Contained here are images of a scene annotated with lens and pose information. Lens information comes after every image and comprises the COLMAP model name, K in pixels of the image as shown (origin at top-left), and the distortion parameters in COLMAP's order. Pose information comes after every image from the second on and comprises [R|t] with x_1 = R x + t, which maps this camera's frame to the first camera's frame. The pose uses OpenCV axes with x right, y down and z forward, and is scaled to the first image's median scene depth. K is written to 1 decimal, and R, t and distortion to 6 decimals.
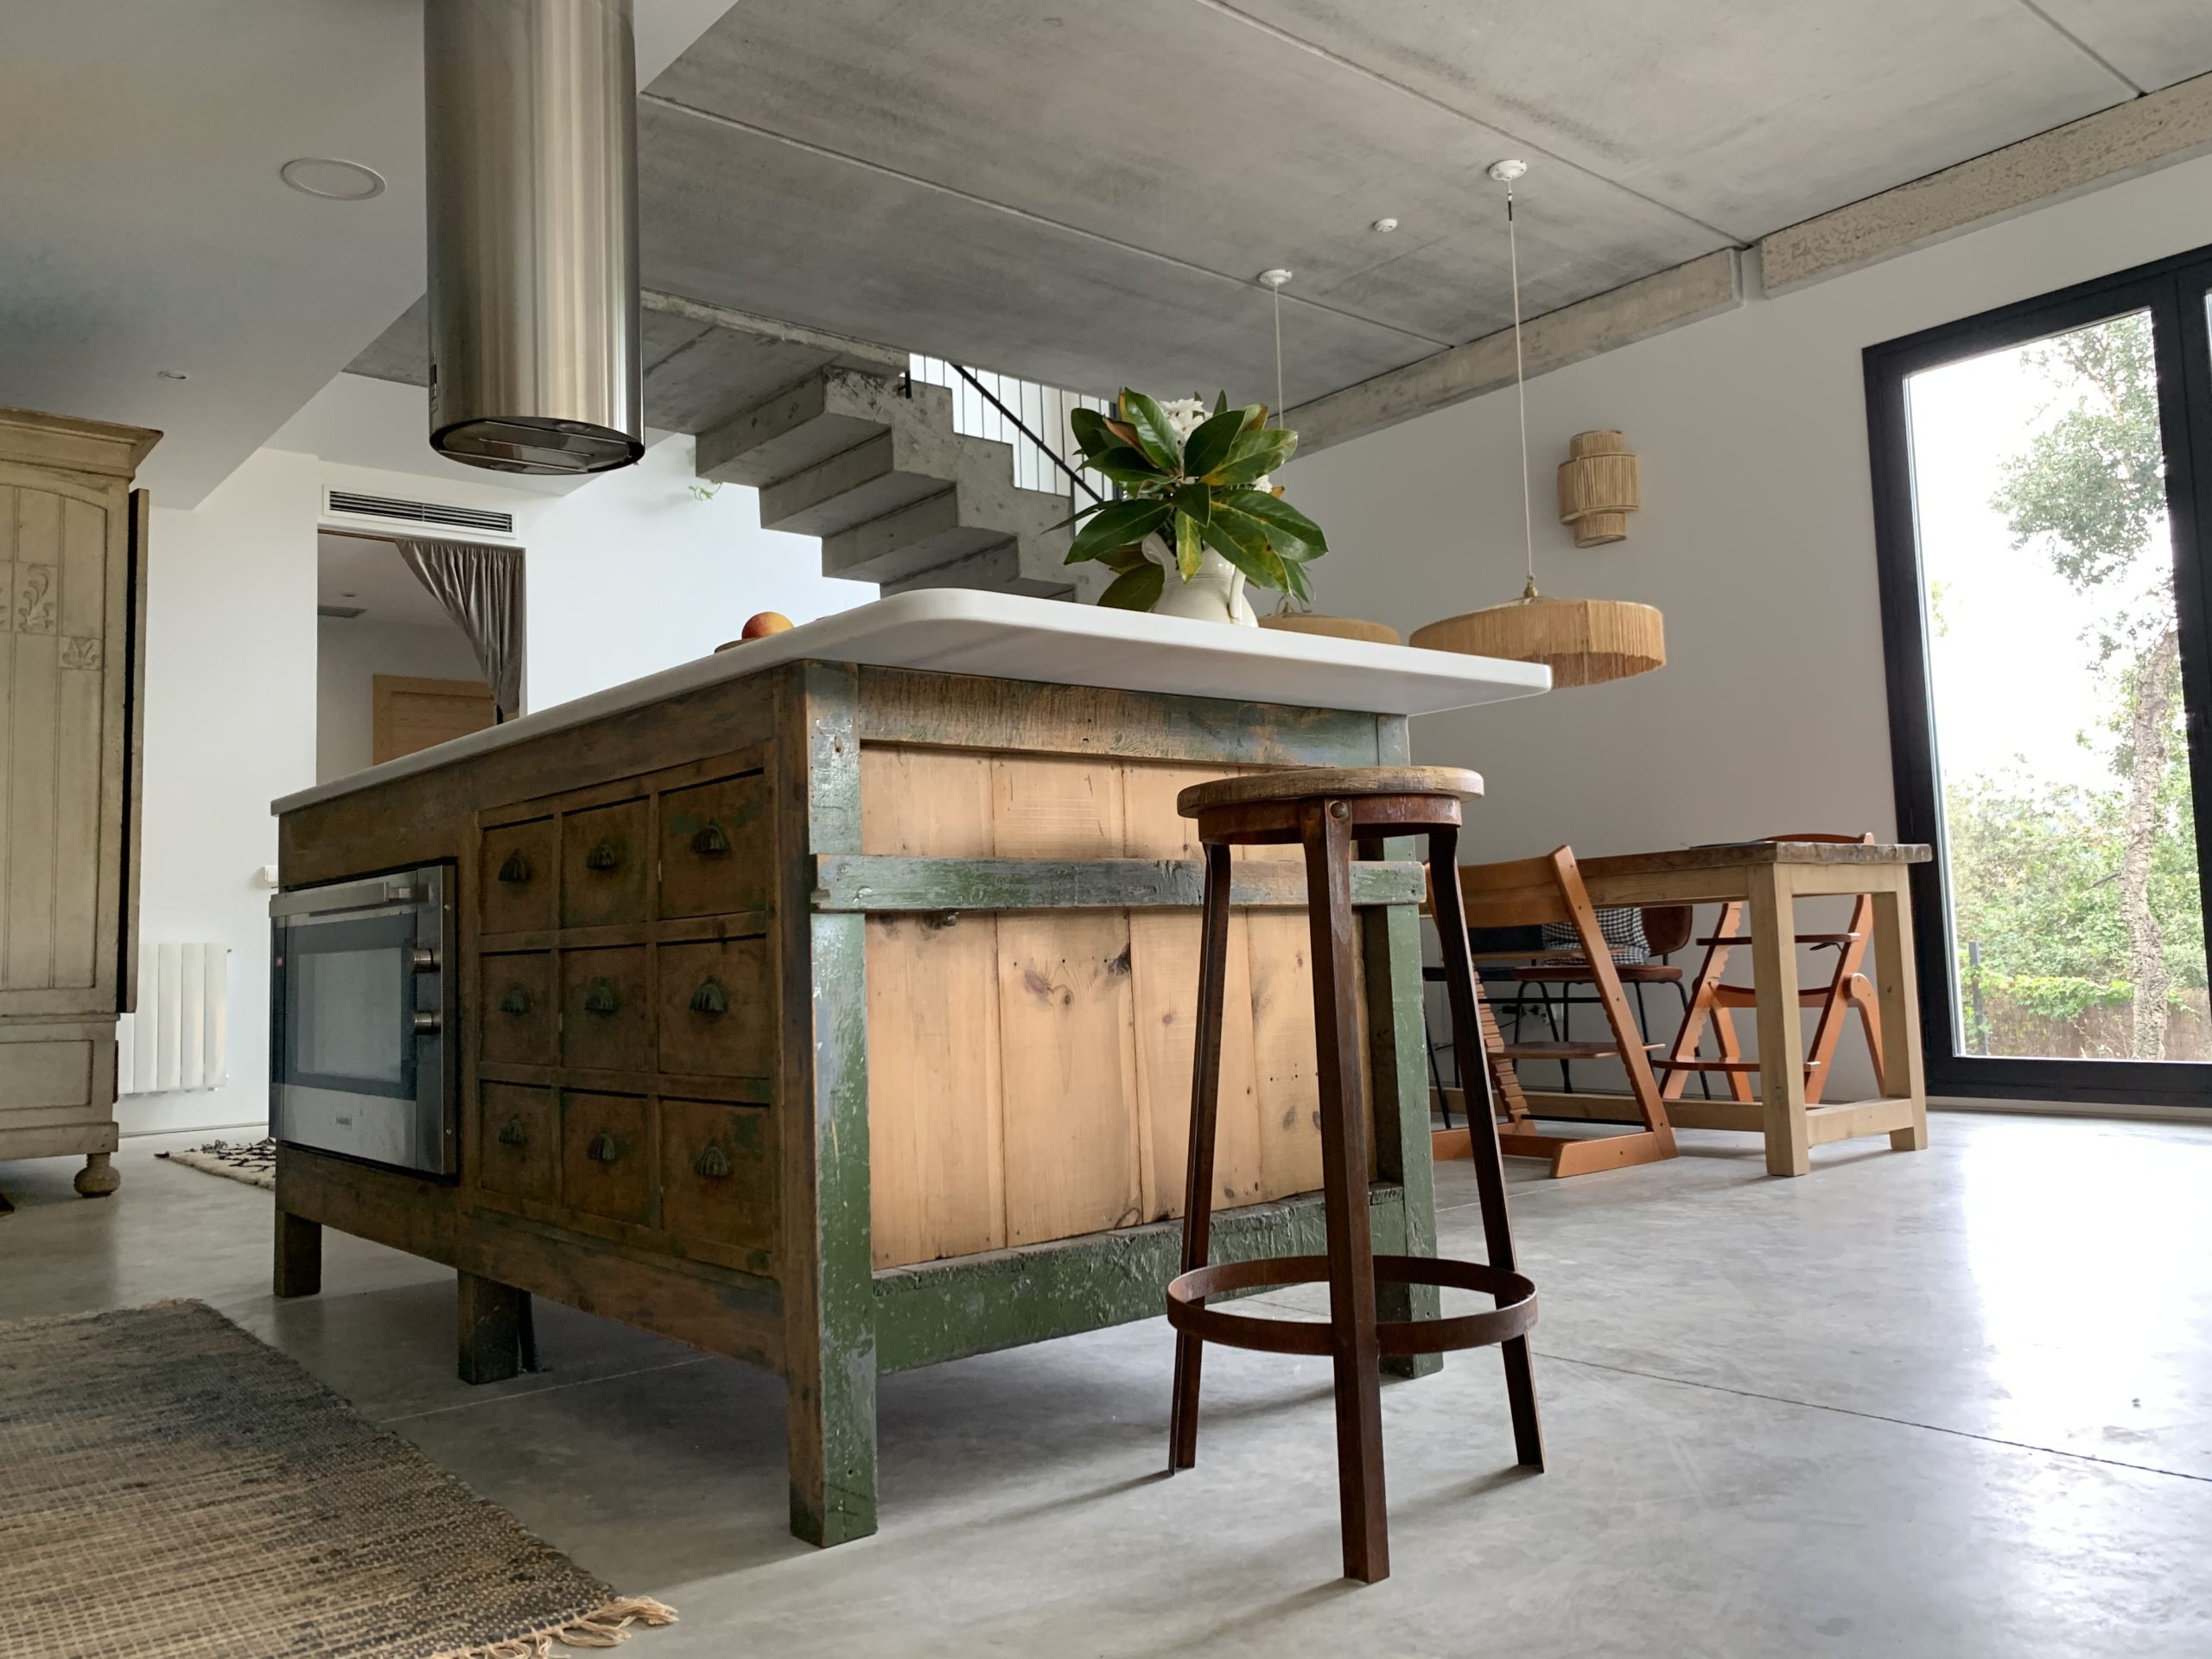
lens RADIAL K [[1686.9, 0, 1112.1], [0, 1686.9, 817.7], [0, 0, 1]] dist [0.032578, -0.047343]
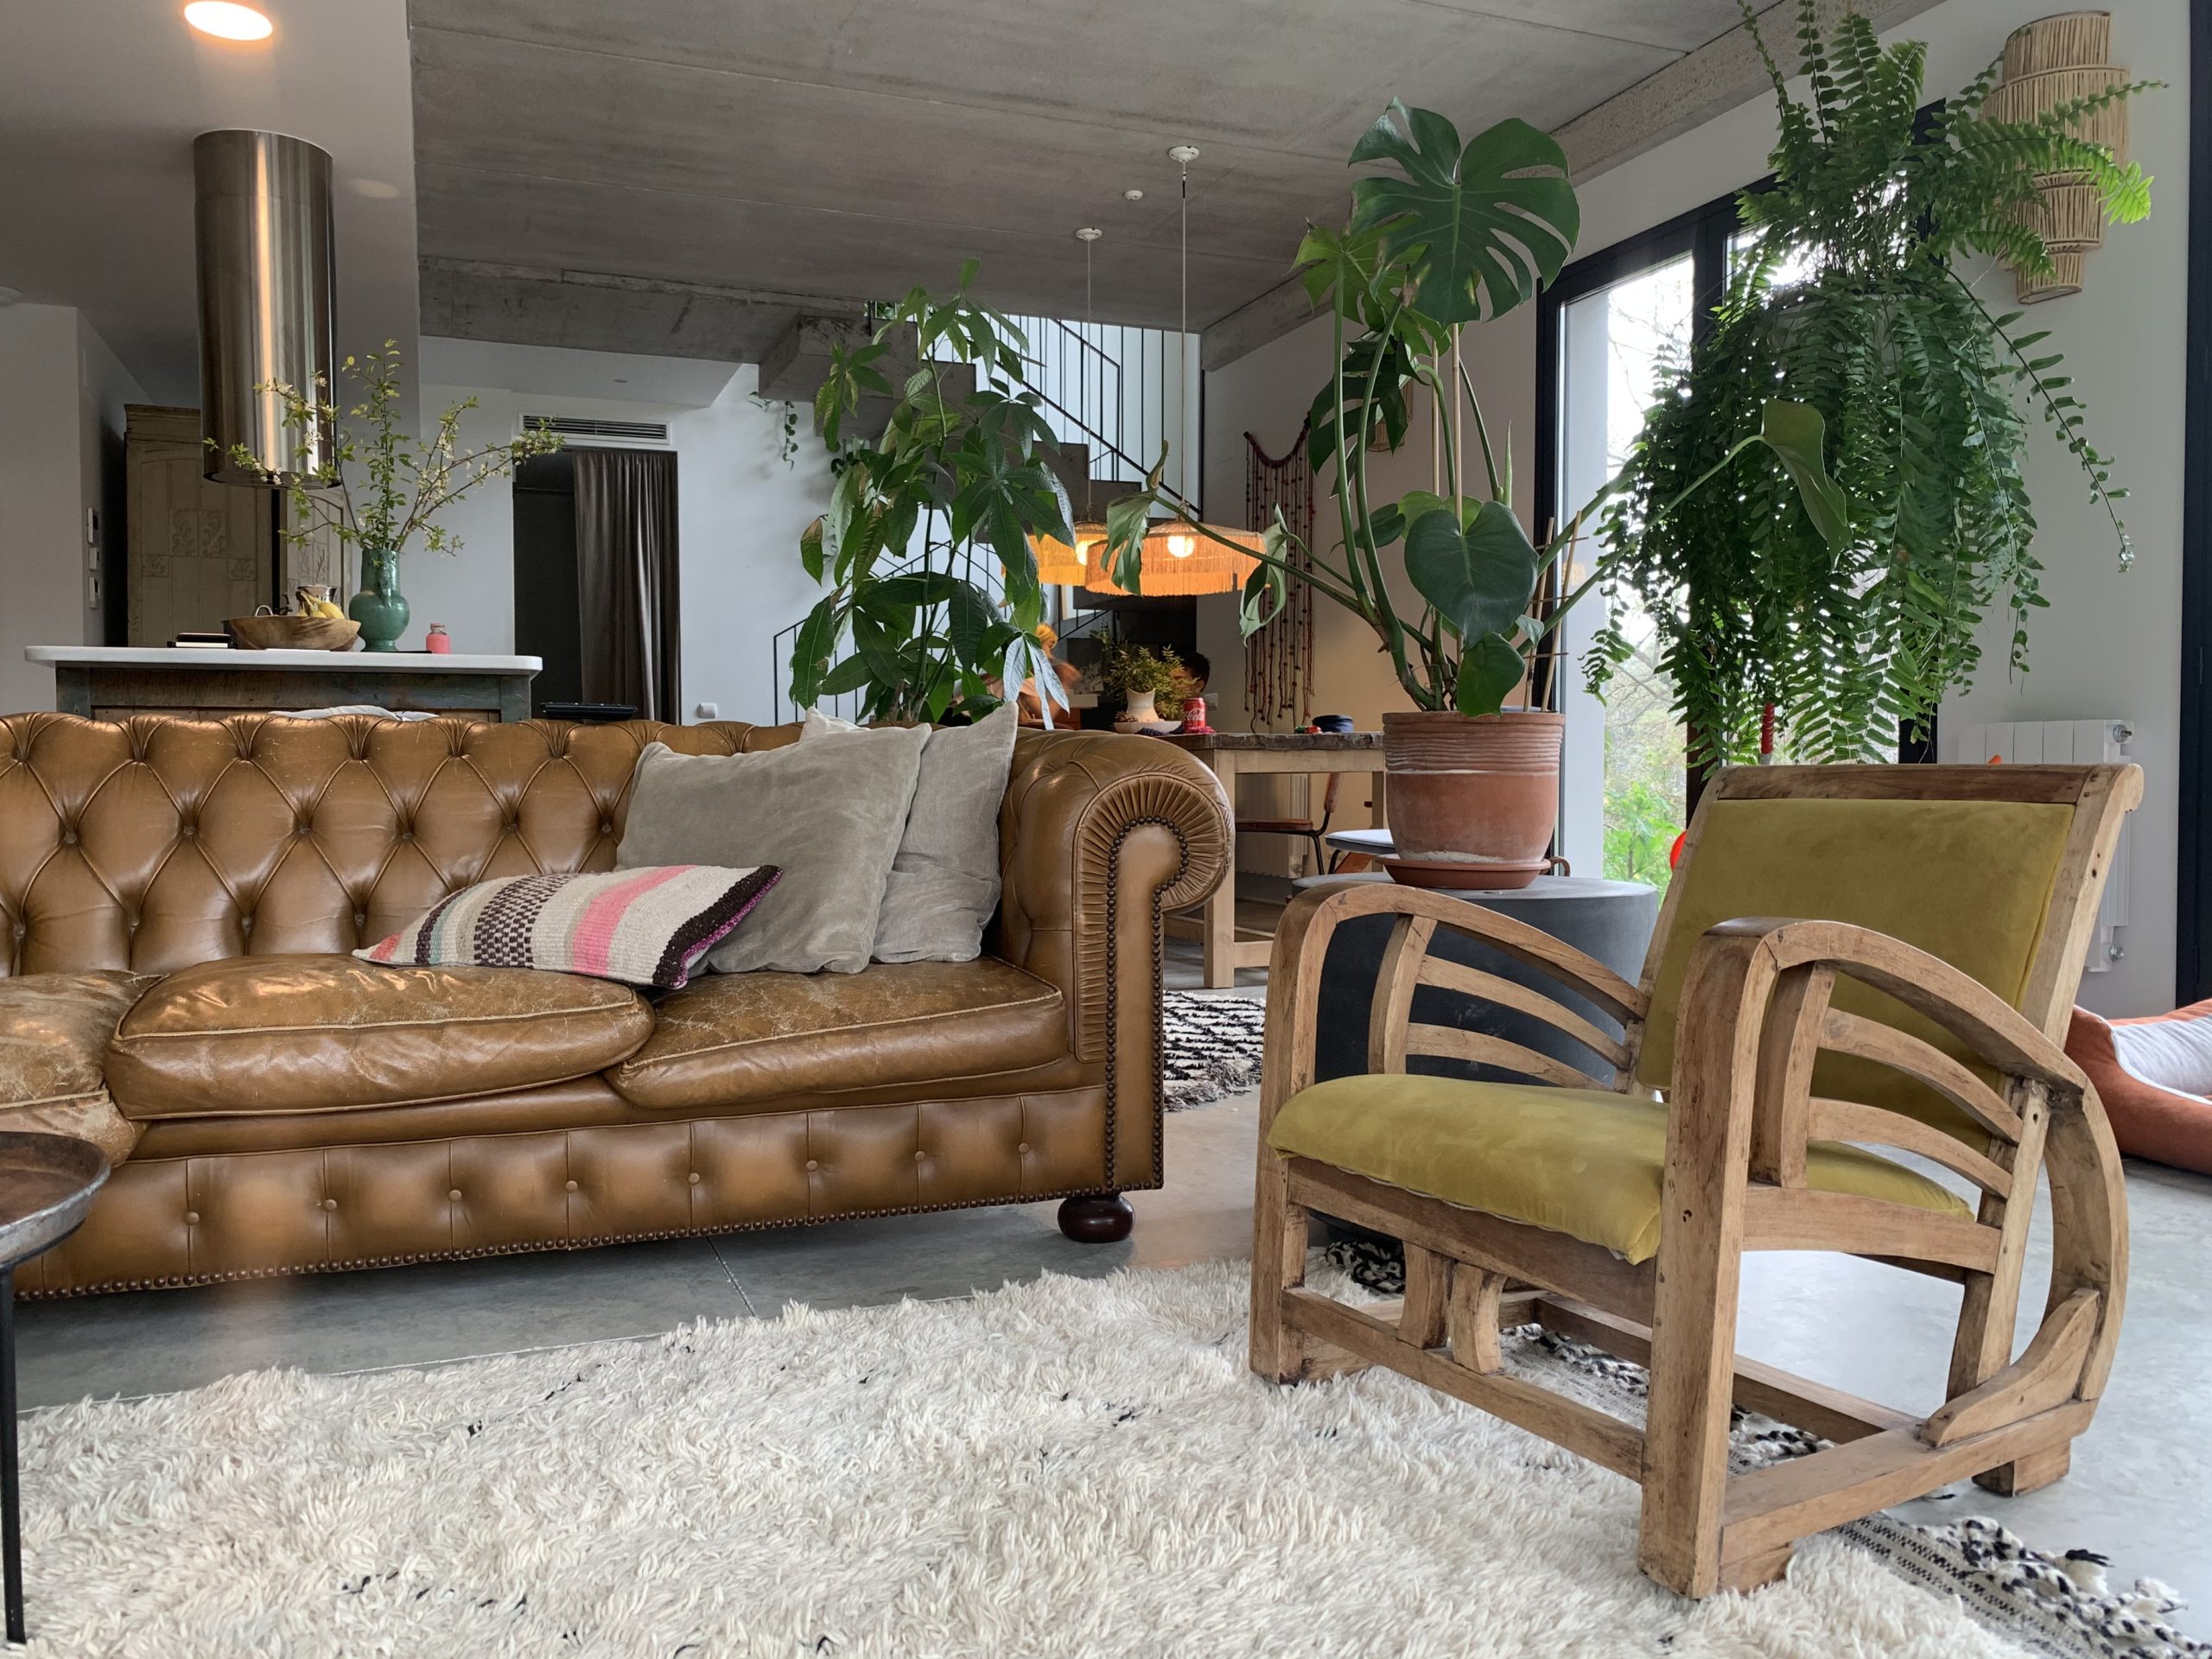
lens RADIAL K [[1686.9, 0, 1098.6], [0, 1686.9, 839.5], [0, 0, 1]] dist [0.032578, -0.047343]
pose [[0.942640, 0.055157, -0.329222, 0.579881], [-0.012326, 0.991333, 0.130794, -0.058441], [0.333583, -0.119233, 0.935150, -0.184042]]
